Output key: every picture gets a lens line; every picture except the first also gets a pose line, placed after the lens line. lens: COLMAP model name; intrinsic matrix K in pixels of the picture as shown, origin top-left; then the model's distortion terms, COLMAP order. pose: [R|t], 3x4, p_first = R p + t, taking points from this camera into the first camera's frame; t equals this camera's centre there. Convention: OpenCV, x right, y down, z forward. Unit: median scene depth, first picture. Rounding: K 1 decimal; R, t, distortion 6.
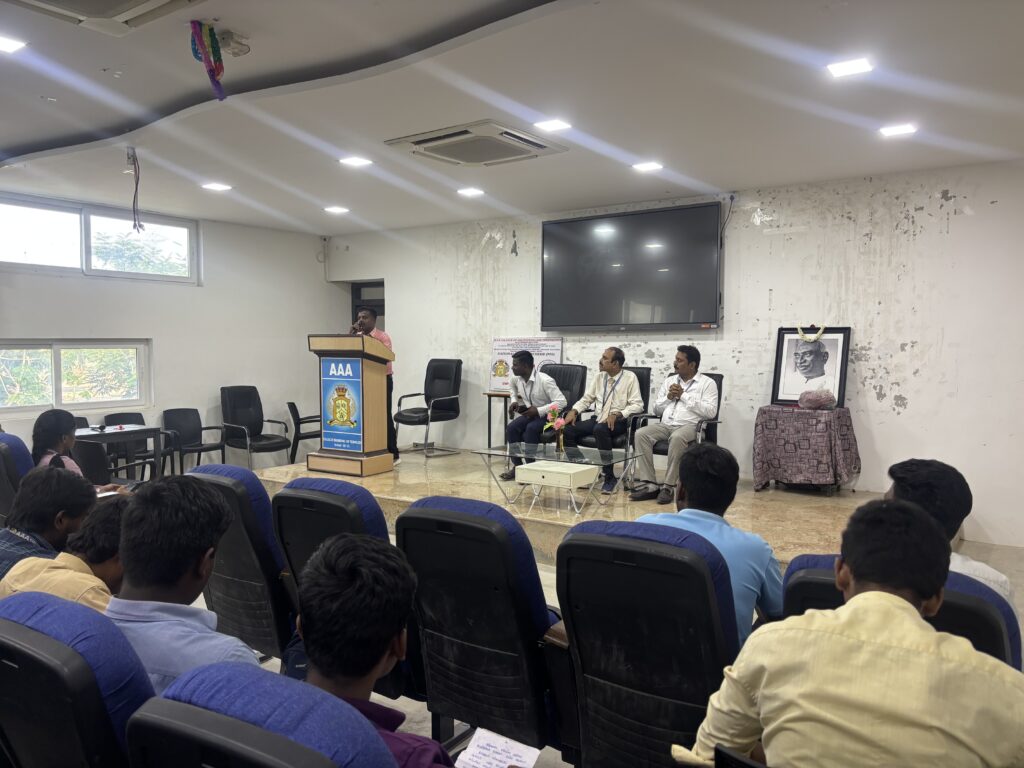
lens RADIAL K [[800.9, 0, 510.0], [0, 800.9, 378.2], [0, 0, 1]] dist [0.132159, -0.162633]
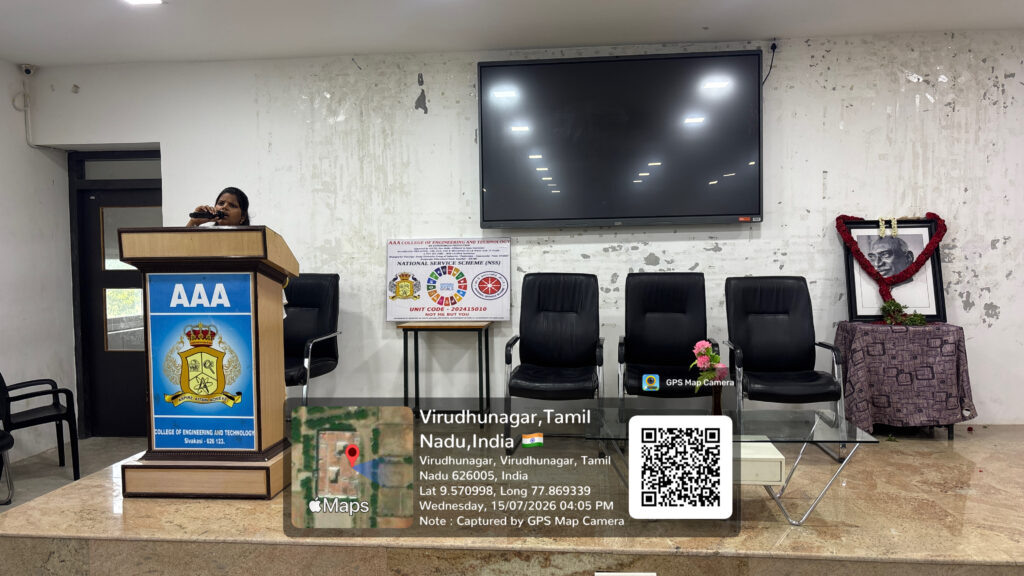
lens RADIAL K [[800.3, 0, 512.0], [0, 800.3, 288.0], [0, 0, 1]] dist [0.035863, -0.011601]
pose [[0.874899, -0.027978, 0.483497, -0.309688], [0.033489, 0.999435, -0.002765, -0.007719], [-0.483146, 0.018611, 0.875342, 0.494176]]
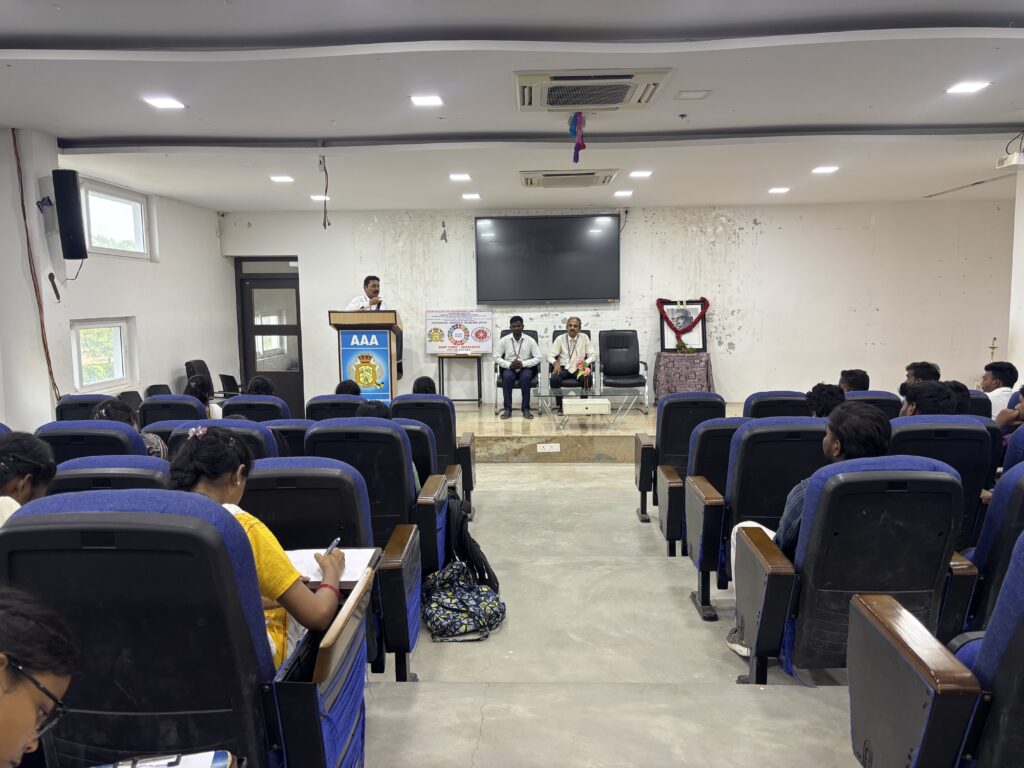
lens RADIAL K [[800.9, 0, 510.0], [0, 800.9, 378.2], [0, 0, 1]] dist [0.132159, -0.162633]
pose [[0.835193, -0.063456, 0.546284, -0.738886], [0.036131, 0.997506, 0.060631, -0.020526], [-0.548769, -0.030901, 0.835403, -0.107743]]
